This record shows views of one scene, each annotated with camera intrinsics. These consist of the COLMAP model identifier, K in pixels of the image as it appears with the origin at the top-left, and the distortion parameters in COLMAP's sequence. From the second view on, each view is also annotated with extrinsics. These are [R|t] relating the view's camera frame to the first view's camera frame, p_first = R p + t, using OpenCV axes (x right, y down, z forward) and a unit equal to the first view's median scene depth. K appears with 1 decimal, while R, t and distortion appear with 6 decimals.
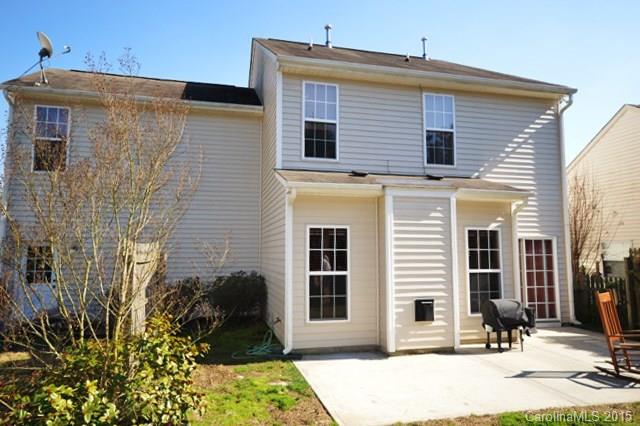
lens RADIAL K [[410.6, 0, 322.0], [0, 410.6, 218.4], [0, 0, 1]] dist [0.027176, 0.003552]
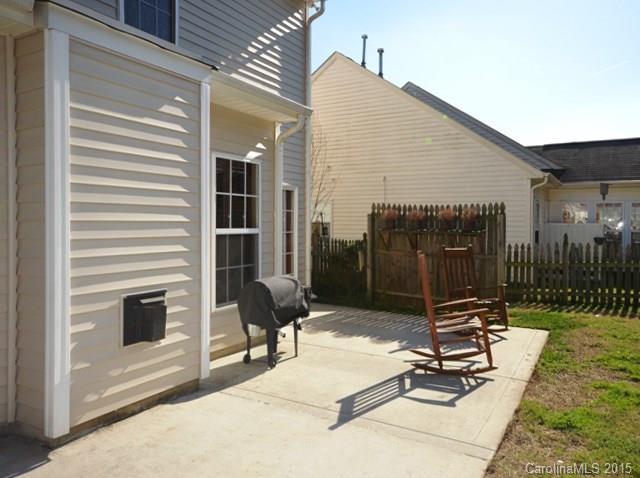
lens RADIAL K [[455.1, 0, 357.8], [0, 455.1, 228.1], [0, 0, 1]] dist [0.010289, 0.002780]
pose [[0.675529, -0.005327, 0.737314, 0.034515], [-0.068032, 0.995258, 0.069521, 0.067359], [-0.734188, -0.097125, 0.671963, 0.448297]]
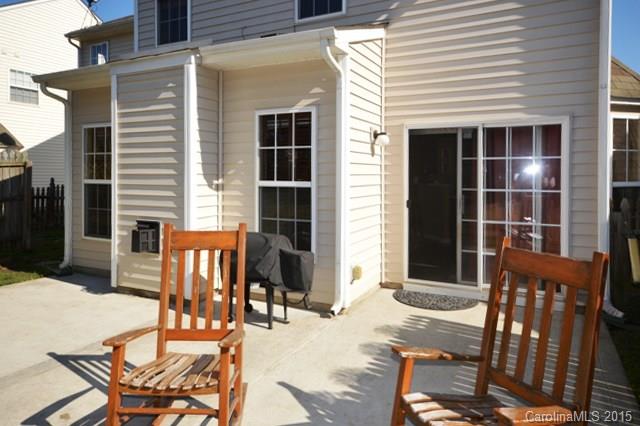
lens RADIAL K [[417.6, 0, 322.6], [0, 417.6, 178.7], [0, 0, 1]] dist [0.007820, 0.003404]
pose [[0.762179, 0.008907, -0.647305, 0.824941], [0.051637, 0.995883, 0.074505, 0.079663], [0.645304, -0.090211, 0.758581, 0.594497]]
